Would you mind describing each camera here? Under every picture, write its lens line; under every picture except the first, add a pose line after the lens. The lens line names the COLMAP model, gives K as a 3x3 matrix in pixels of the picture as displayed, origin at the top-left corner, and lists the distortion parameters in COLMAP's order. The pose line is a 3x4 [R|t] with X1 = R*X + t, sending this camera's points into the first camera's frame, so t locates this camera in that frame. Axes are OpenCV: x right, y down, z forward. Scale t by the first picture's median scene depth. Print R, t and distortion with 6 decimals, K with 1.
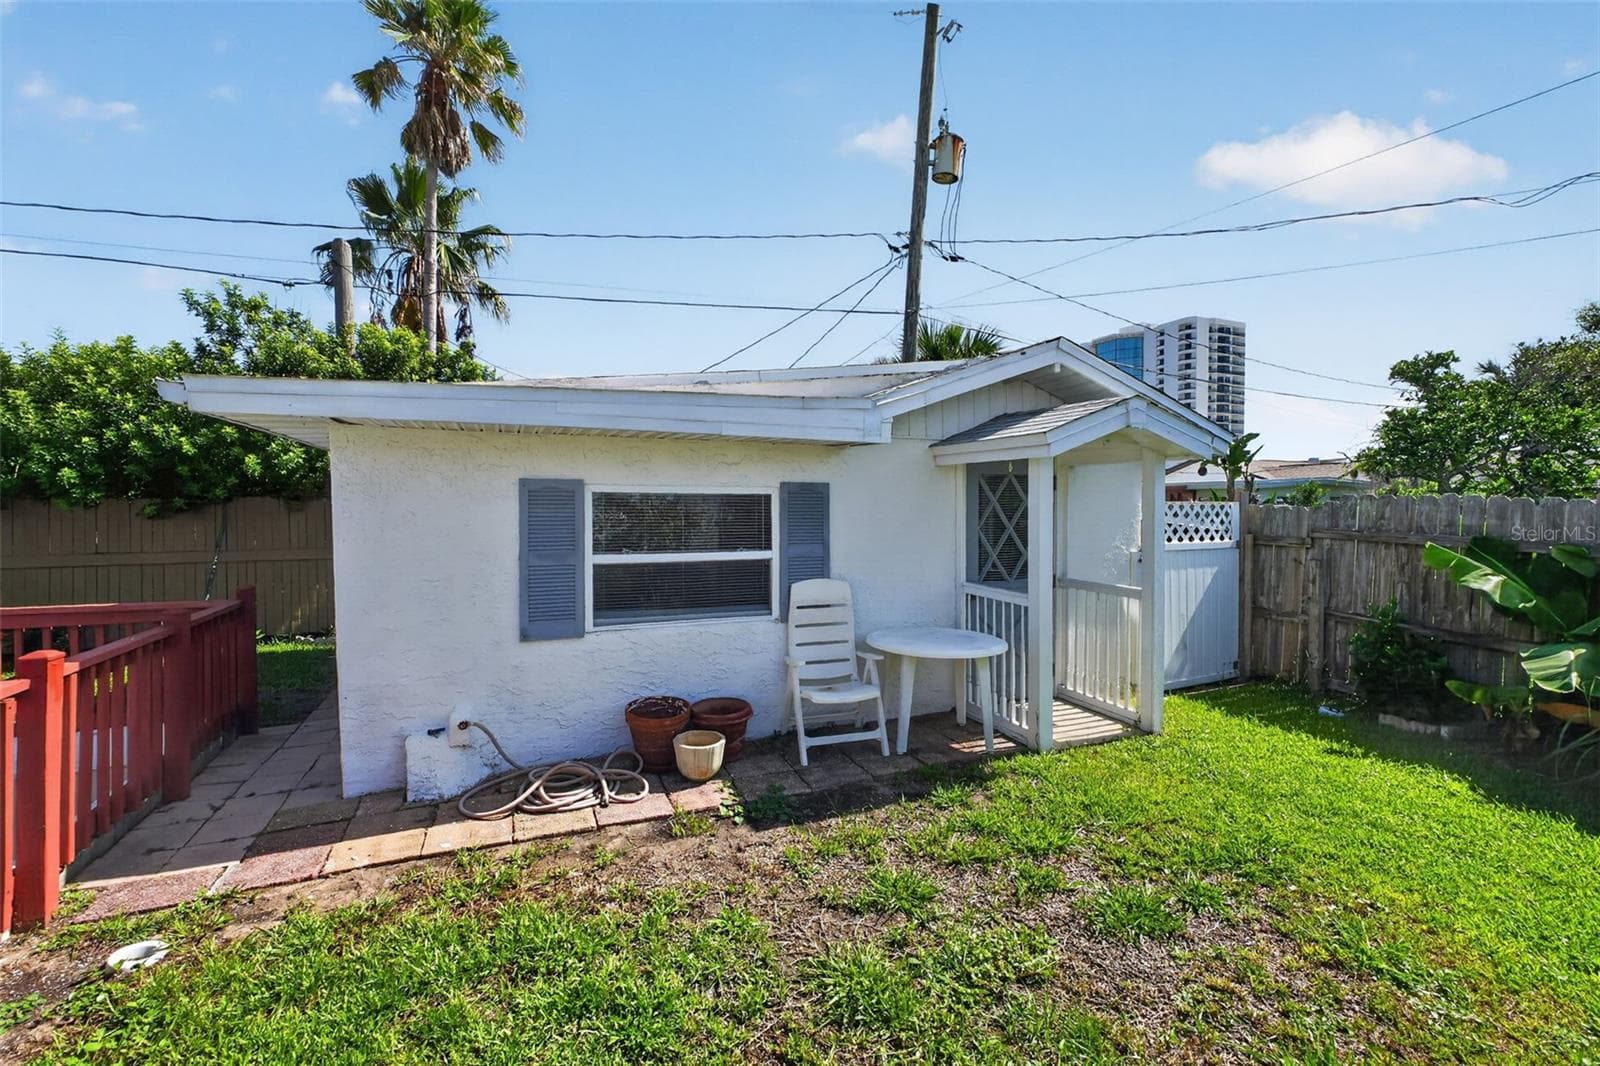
lens RADIAL K [[714.3, 0, 806.0], [0, 714.3, 526.1], [0, 0, 1]] dist [-0.019662, 0.005409]
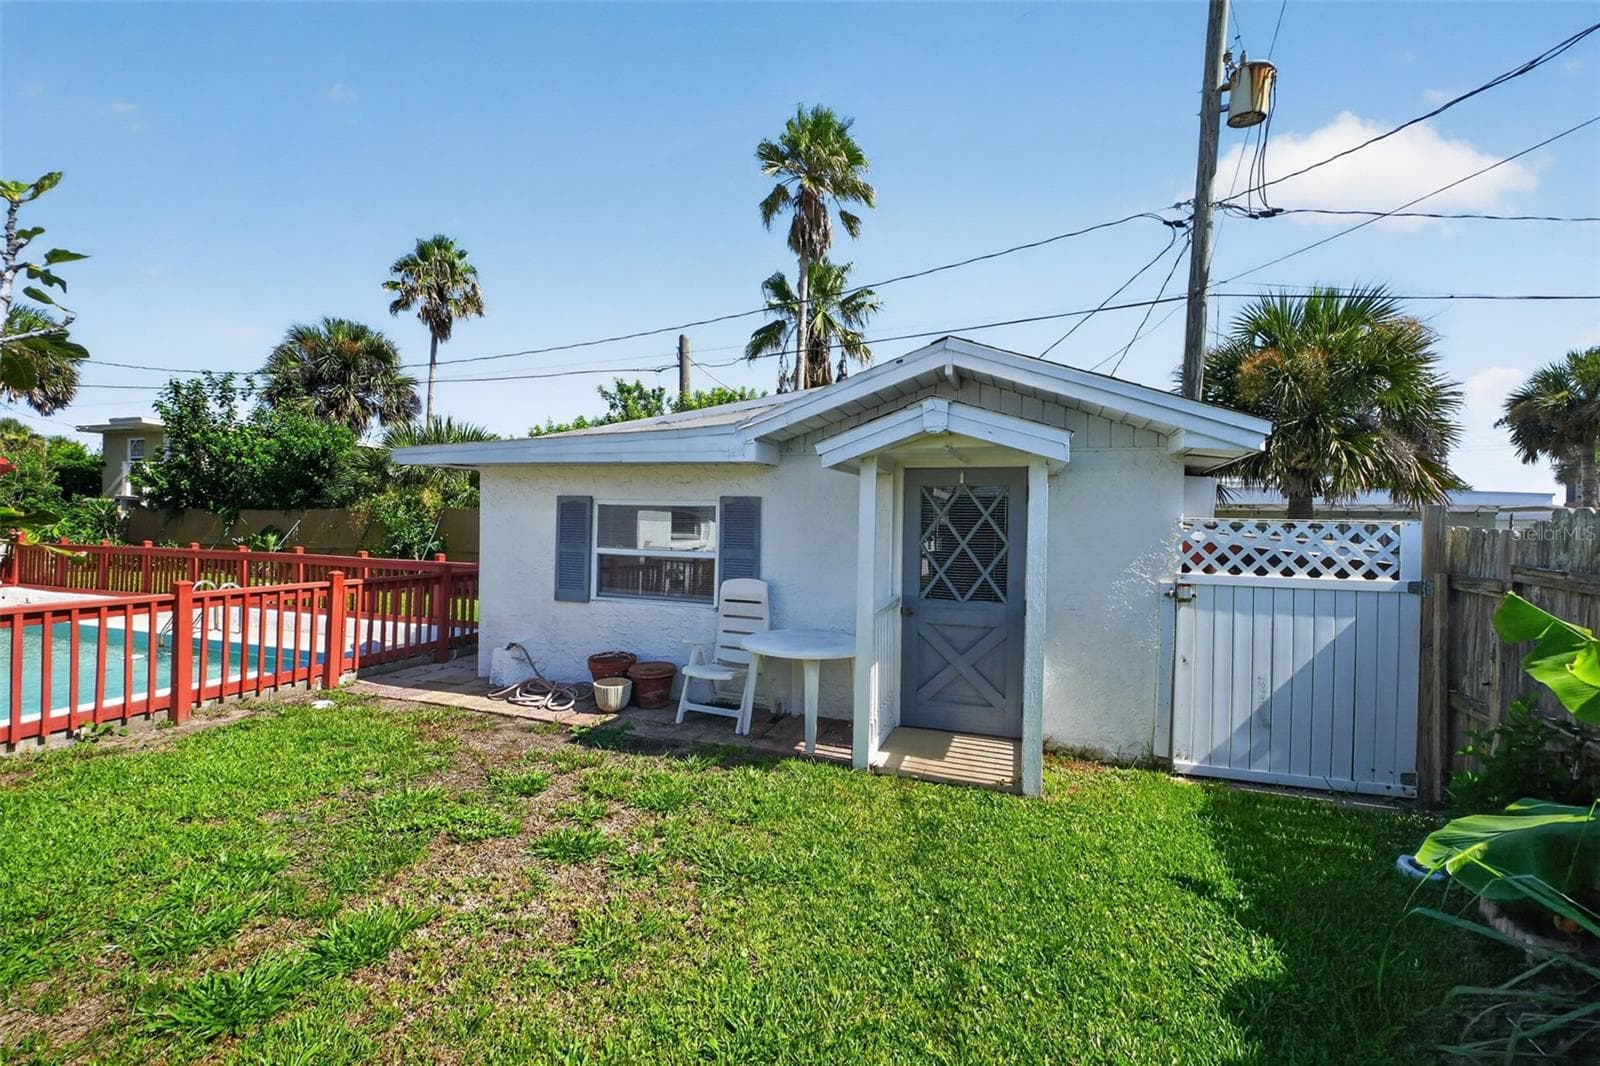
lens RADIAL K [[714.3, 0, 806.1], [0, 714.3, 521.5], [0, 0, 1]] dist [-0.019662, 0.005409]
pose [[0.714506, 0.013831, -0.699492, 0.836823], [-0.038547, 0.999064, -0.019620, -0.000199], [0.698566, 0.040982, 0.714371, 0.205419]]
